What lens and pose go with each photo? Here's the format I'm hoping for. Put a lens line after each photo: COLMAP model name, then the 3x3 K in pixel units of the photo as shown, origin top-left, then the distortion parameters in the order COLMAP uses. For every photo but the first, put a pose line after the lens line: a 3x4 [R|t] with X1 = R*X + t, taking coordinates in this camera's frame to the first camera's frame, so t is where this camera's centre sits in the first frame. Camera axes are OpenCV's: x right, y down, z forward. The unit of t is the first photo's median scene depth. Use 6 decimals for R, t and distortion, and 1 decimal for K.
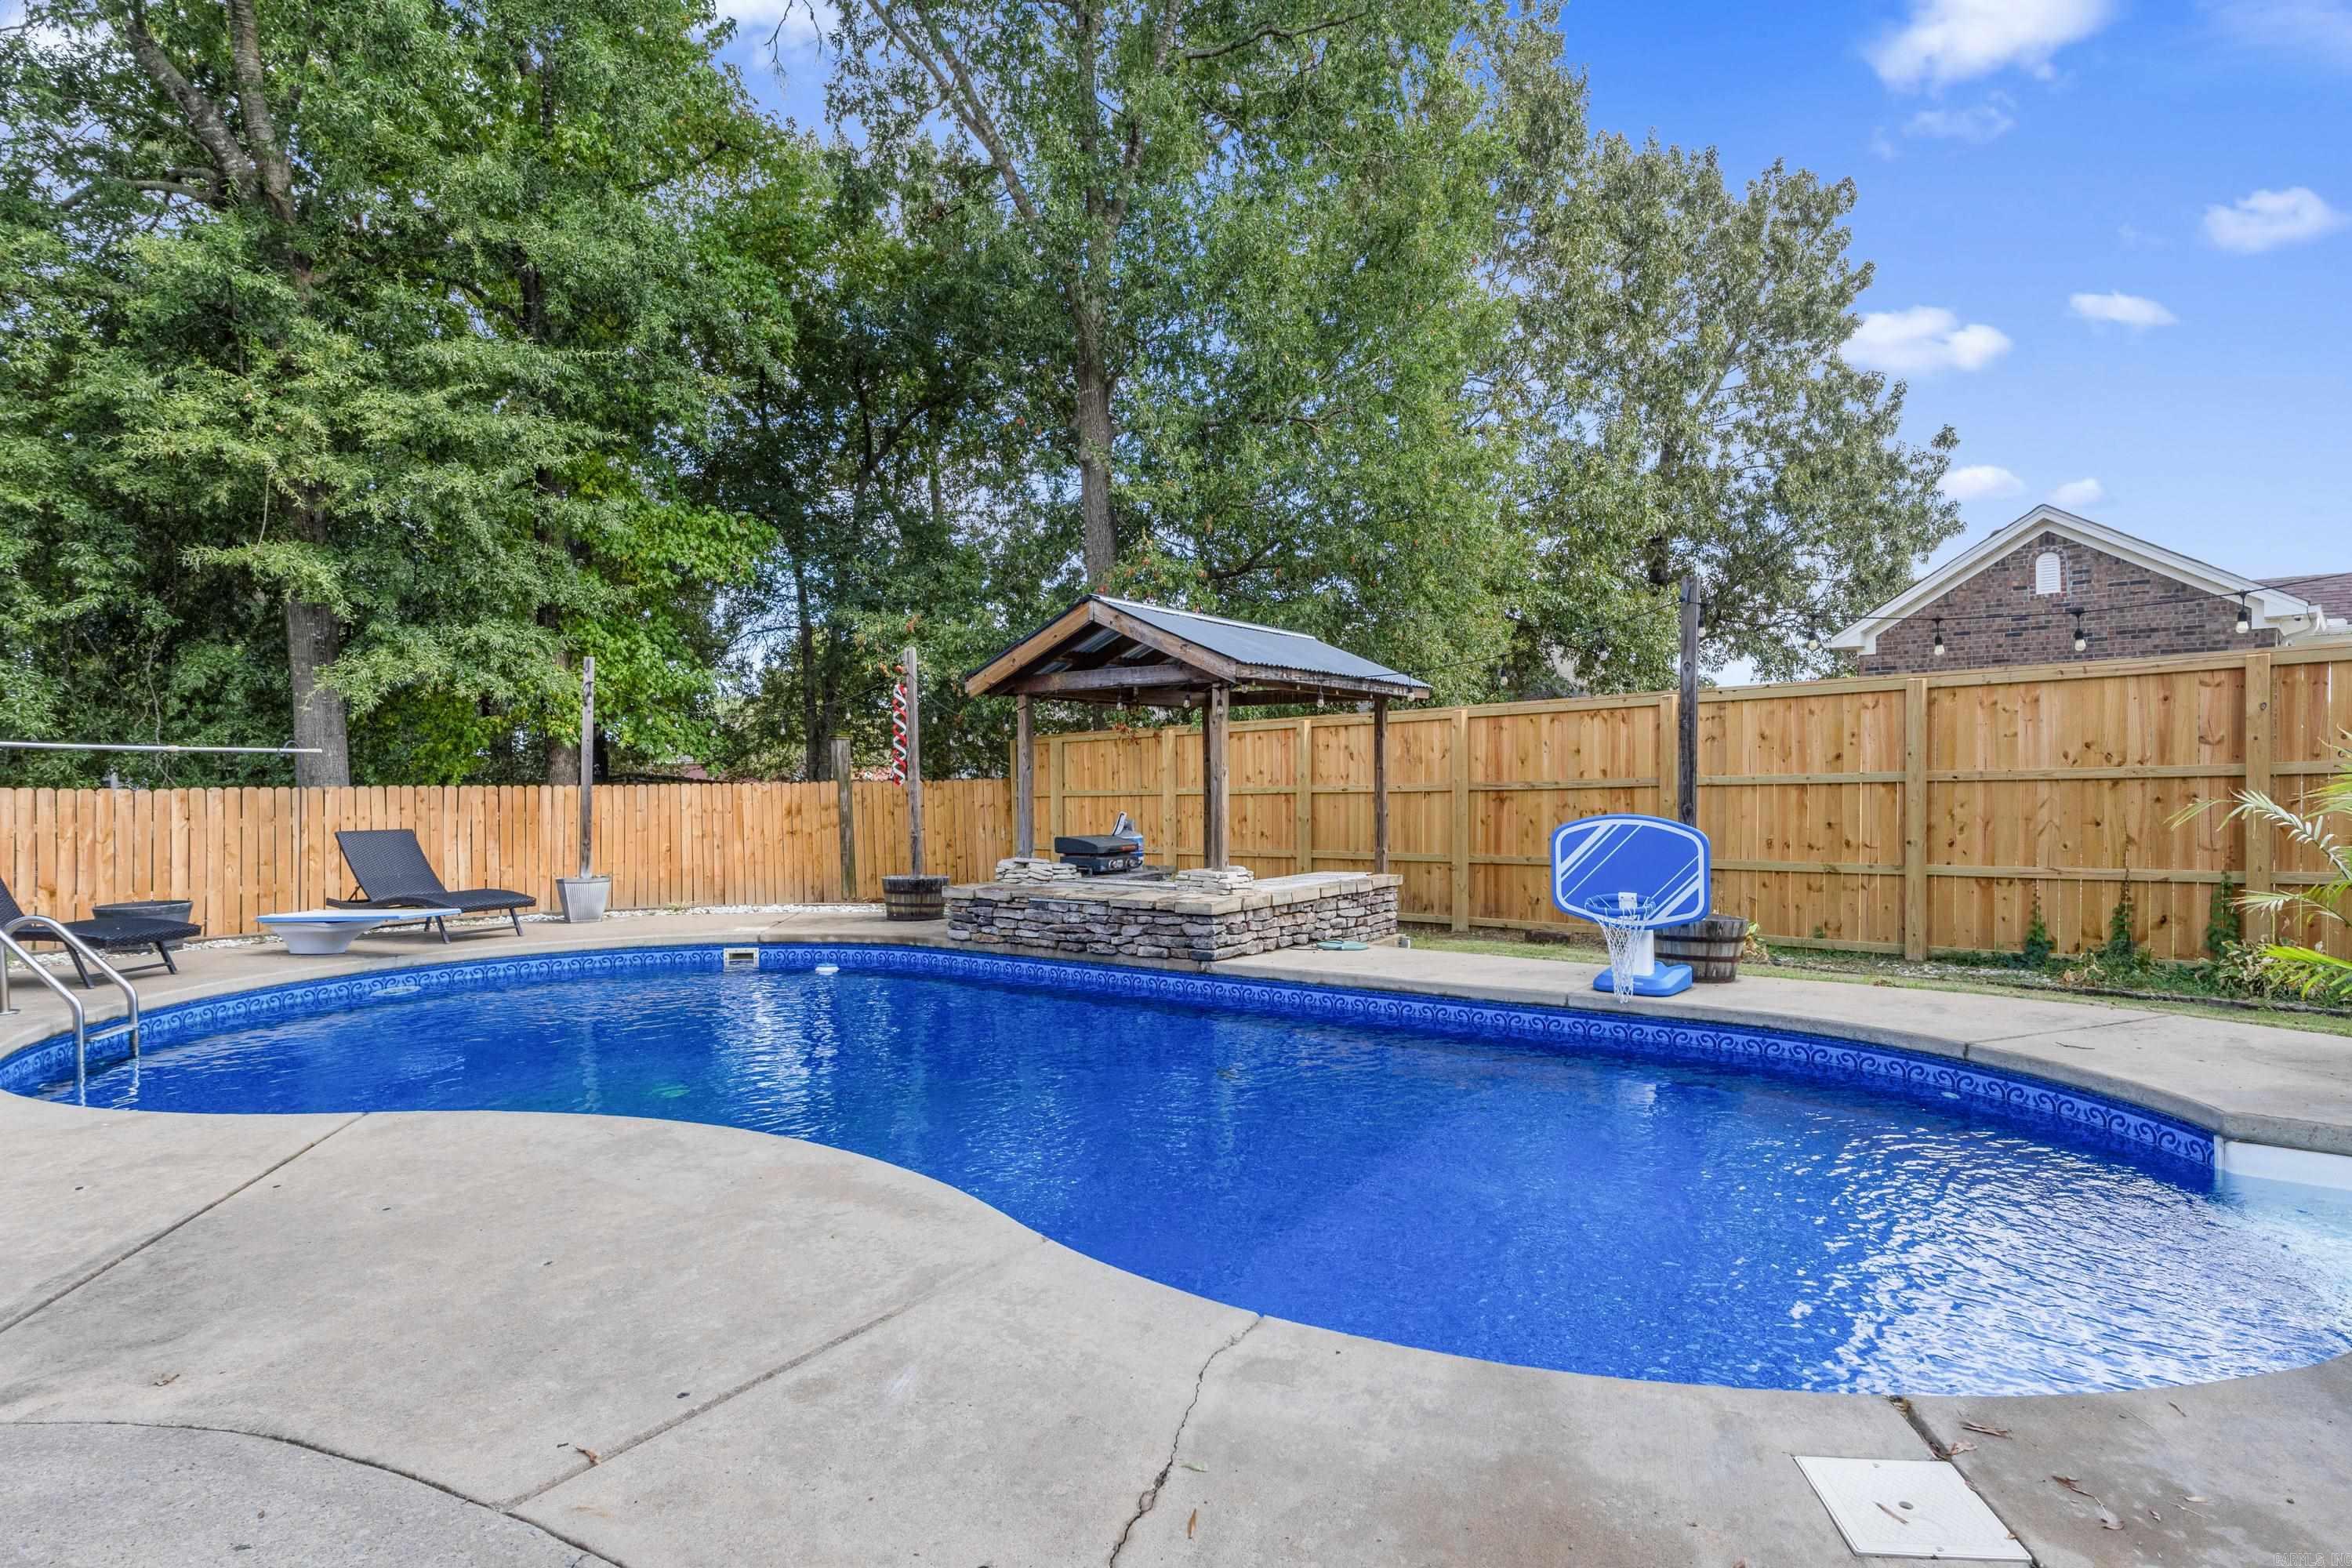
lens RADIAL K [[1233.9, 0, 1176.0], [0, 1233.9, 784.0], [0, 0, 1]] dist [-0.002011, -0.009482]
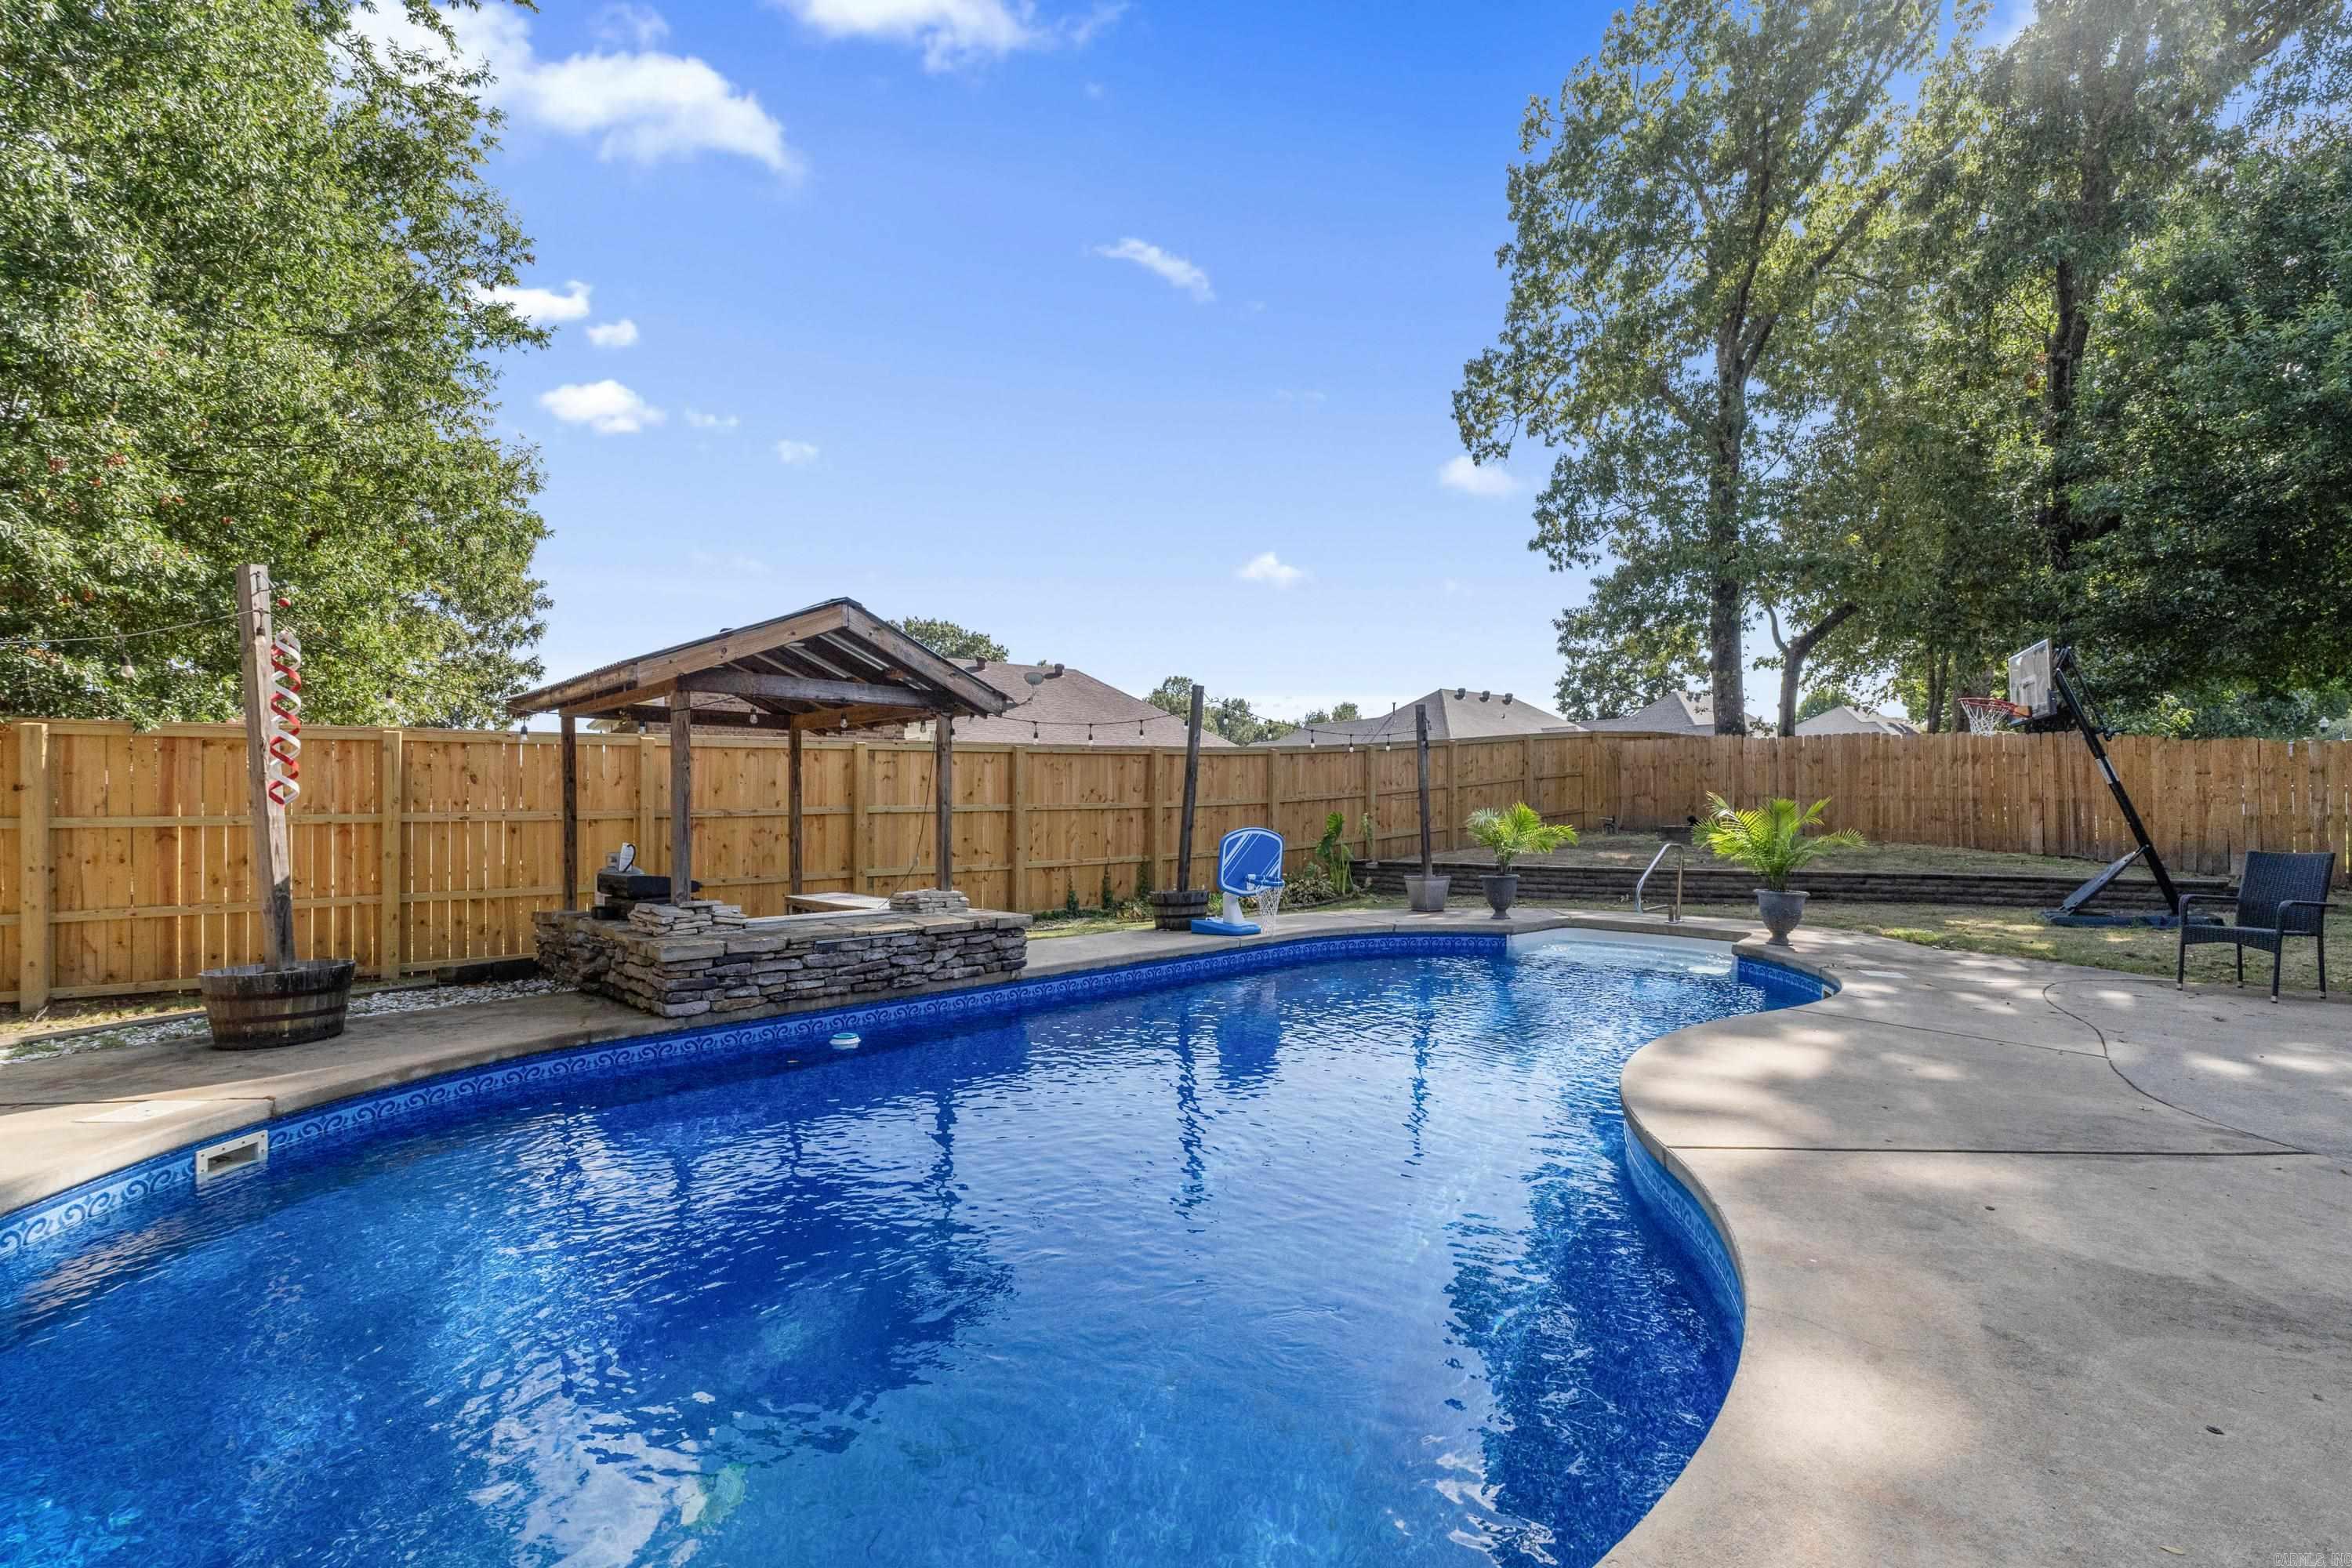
lens RADIAL K [[1006.7, 0, 1192.9], [0, 1006.7, 818.0], [0, 0, 1]] dist [0.006822, 0.000139]
pose [[0.182511, -0.001195, 0.983203, -0.630451], [0.001157, 0.999999, 0.001000, 0.006312], [-0.983203, 0.000955, 0.182512, 0.520182]]
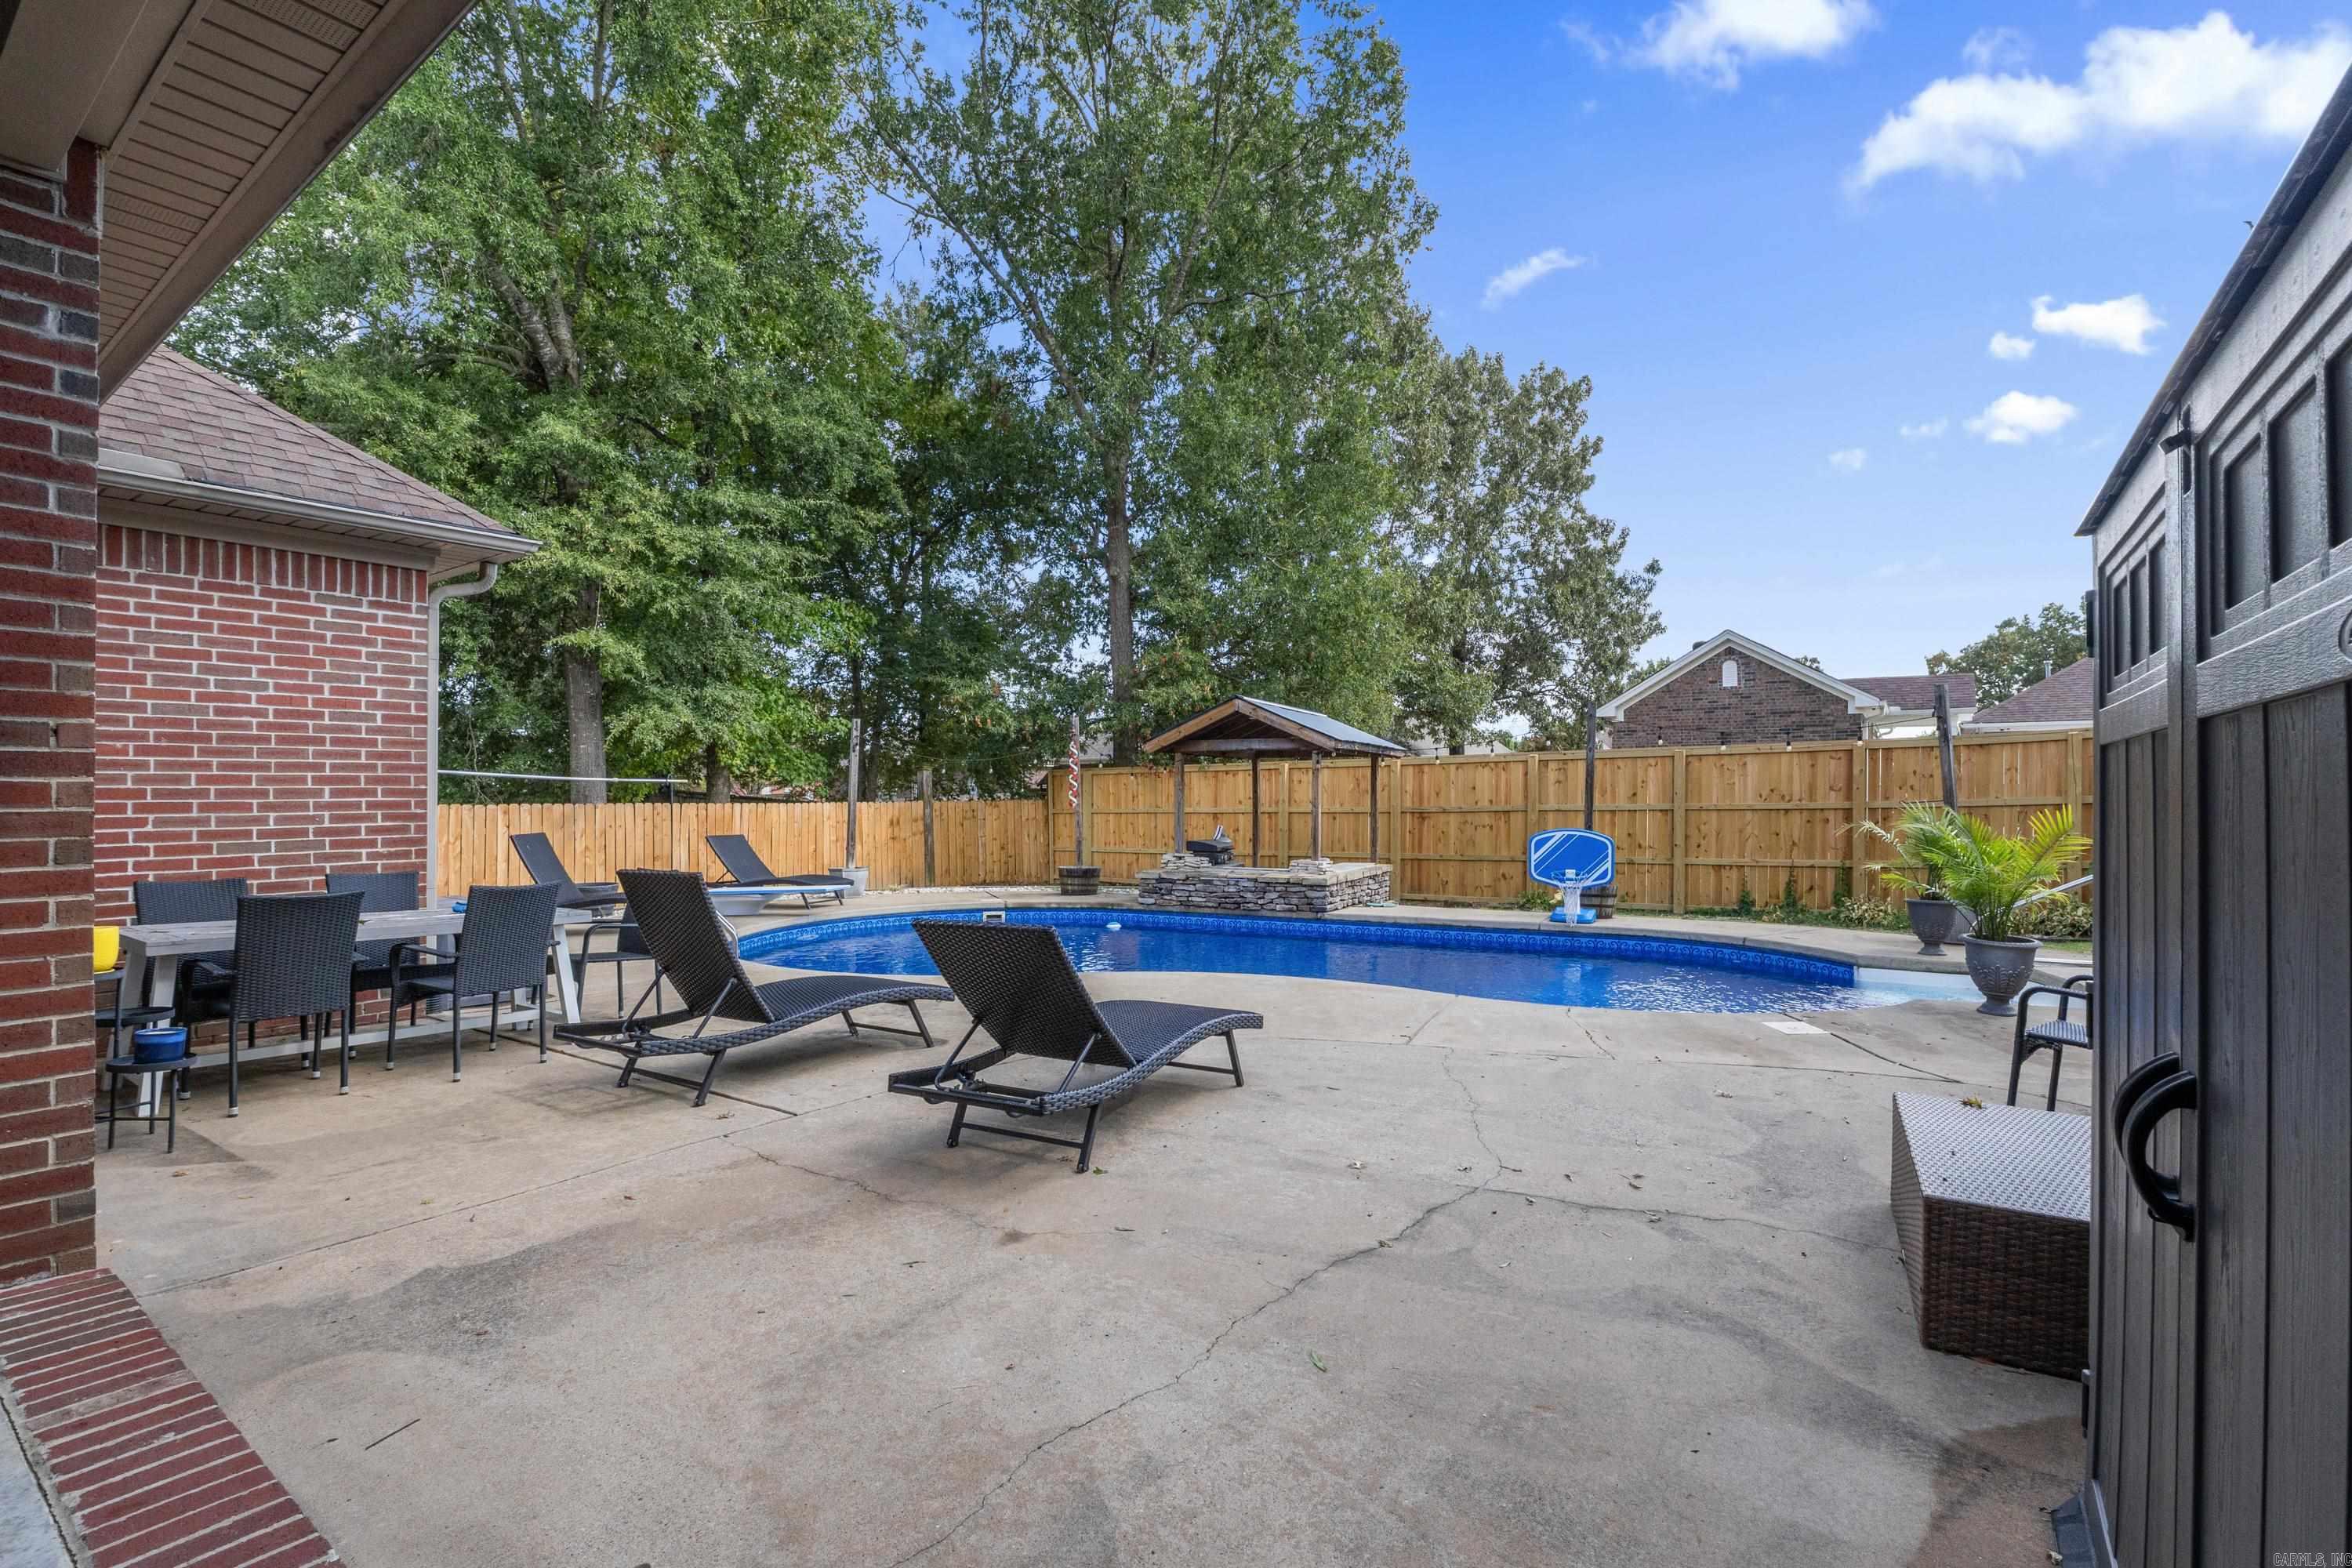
lens RADIAL K [[1042.8, 0, 1176.0], [0, 1042.8, 784.0], [0, 0, 1]] dist [-0.016241, -0.000050]
pose [[0.988250, 0.010855, 0.152463, -0.306453], [-0.008666, 0.999850, -0.015018, -0.009753], [-0.152603, 0.013520, 0.988195, -0.317629]]
